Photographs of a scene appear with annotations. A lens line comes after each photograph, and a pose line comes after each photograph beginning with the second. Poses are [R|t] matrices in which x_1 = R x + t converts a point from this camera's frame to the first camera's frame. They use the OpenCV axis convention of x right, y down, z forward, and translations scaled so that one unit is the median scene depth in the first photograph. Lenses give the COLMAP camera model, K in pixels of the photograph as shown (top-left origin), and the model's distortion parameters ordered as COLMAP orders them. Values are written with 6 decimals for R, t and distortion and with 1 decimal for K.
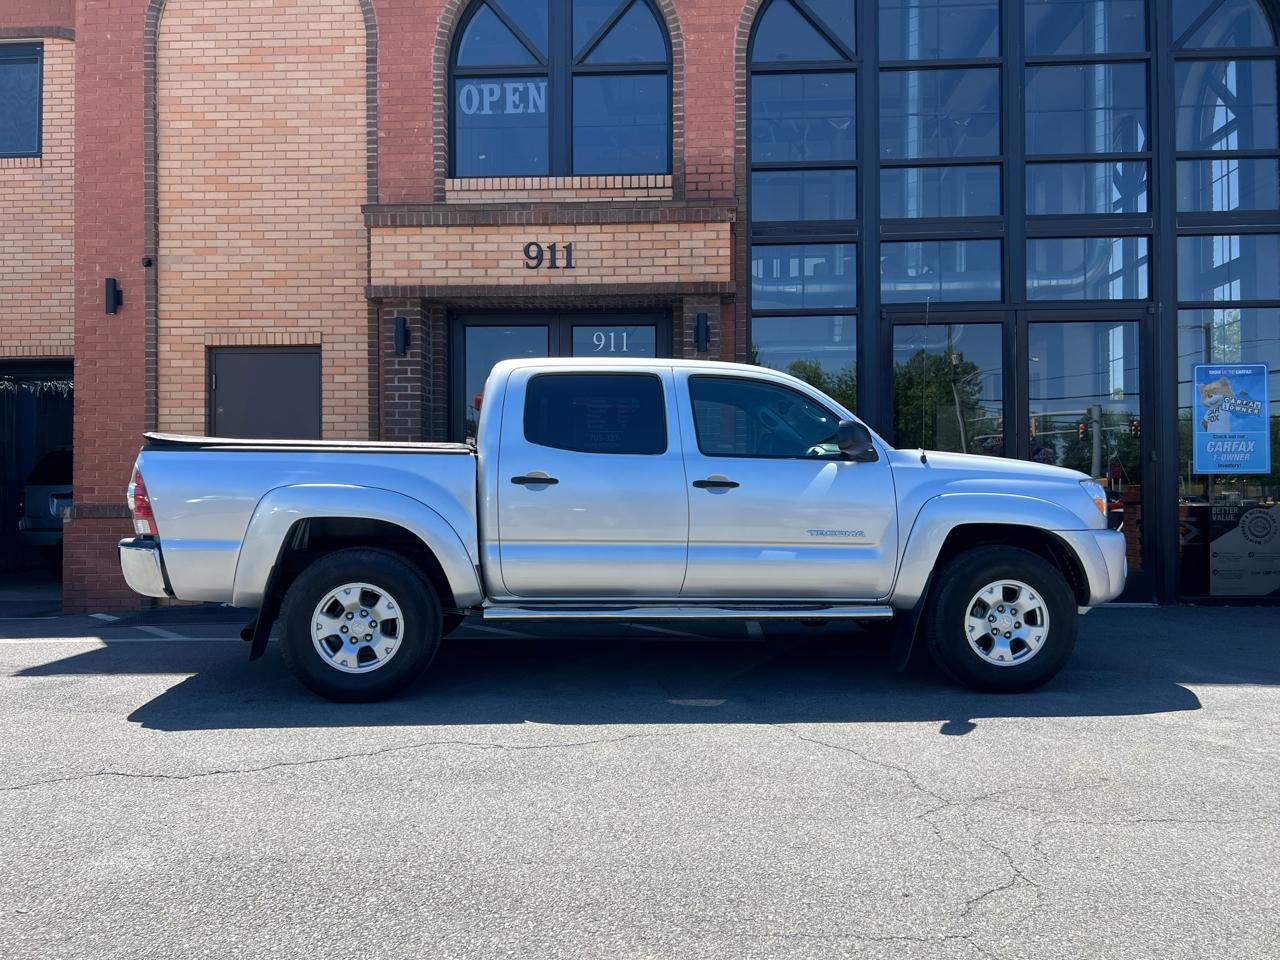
lens RADIAL K [[966.1, 0, 633.3], [0, 966.1, 482.4], [0, 0, 1]] dist [0.046320, -0.052880]
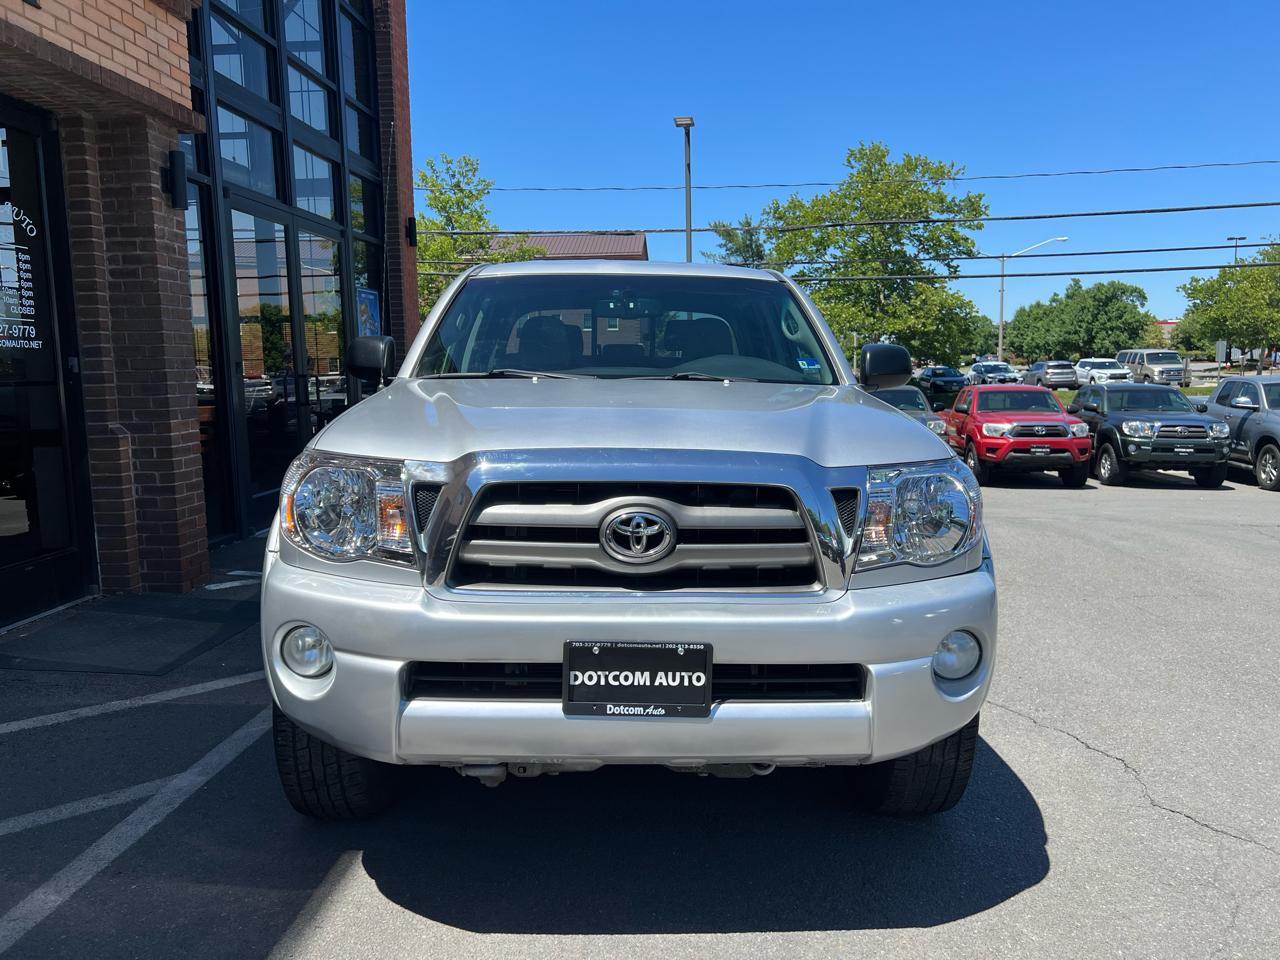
lens RADIAL K [[962.4, 0, 641.4], [0, 962.4, 477.9], [0, 0, 1]] dist [0.061620, -0.071436]
pose [[0.013424, -0.114946, 0.993281, -0.604601], [0.000051, 0.993371, 0.114956, -0.027358], [-0.999910, -0.001492, 0.013341, 0.652406]]
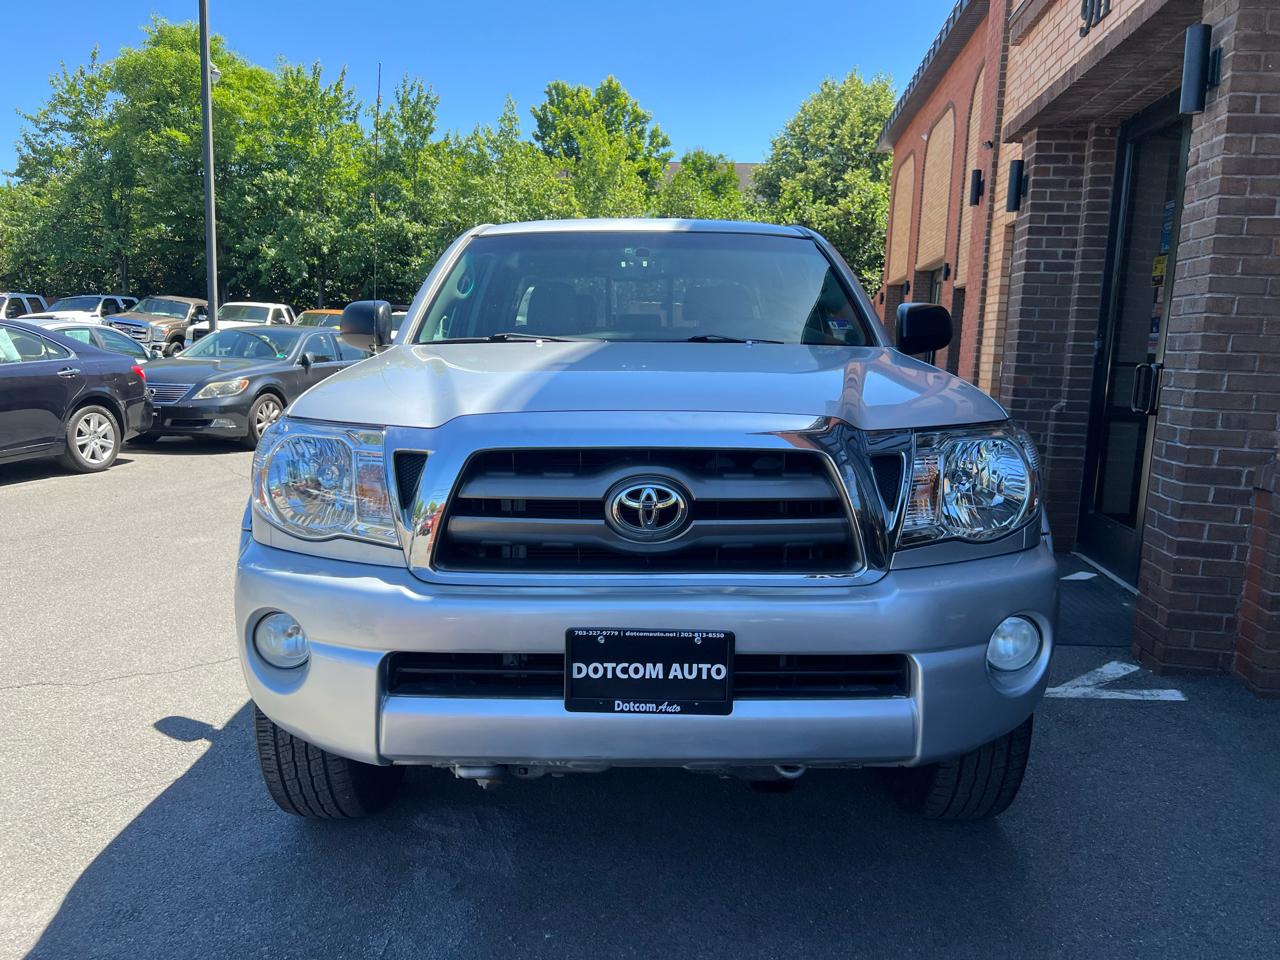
lens RADIAL K [[966.1, 0, 633.3], [0, 966.1, 482.4], [0, 0, 1]] dist [0.046320, -0.052880]
pose [[-0.063325, 0.137134, -0.988526, 0.551357], [-0.022843, 0.990056, 0.138810, -0.021399], [0.997732, 0.031371, -0.059562, 0.751834]]
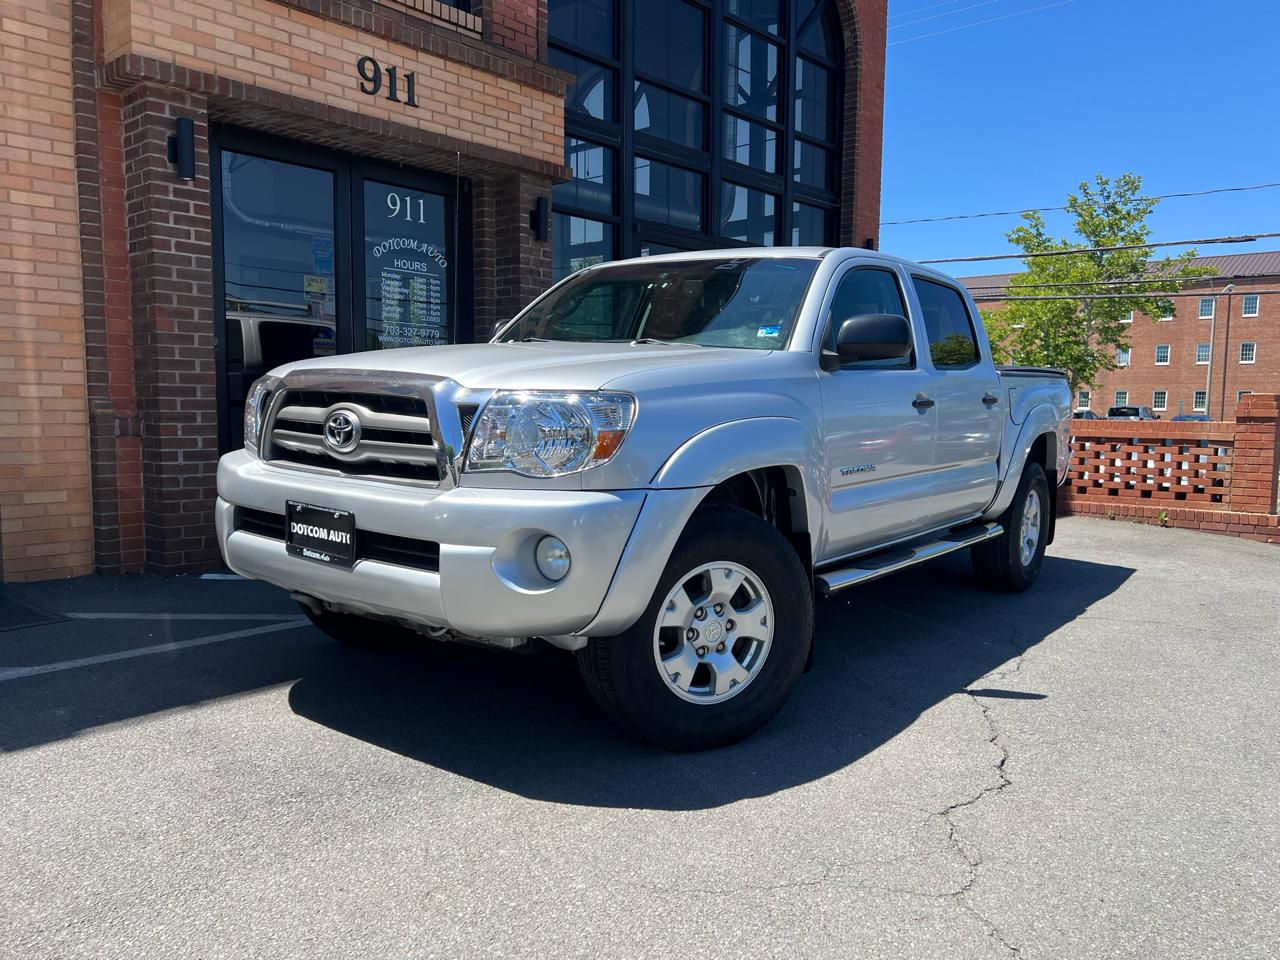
lens RADIAL K [[967.3, 0, 649.3], [0, 967.3, 485.6], [0, 0, 1]] dist [0.043008, -0.049592]
pose [[0.626265, -0.056987, 0.777525, -0.555802], [-0.023779, 0.995465, 0.092113, 0.002189], [-0.779248, -0.076176, 0.622069, 0.345467]]
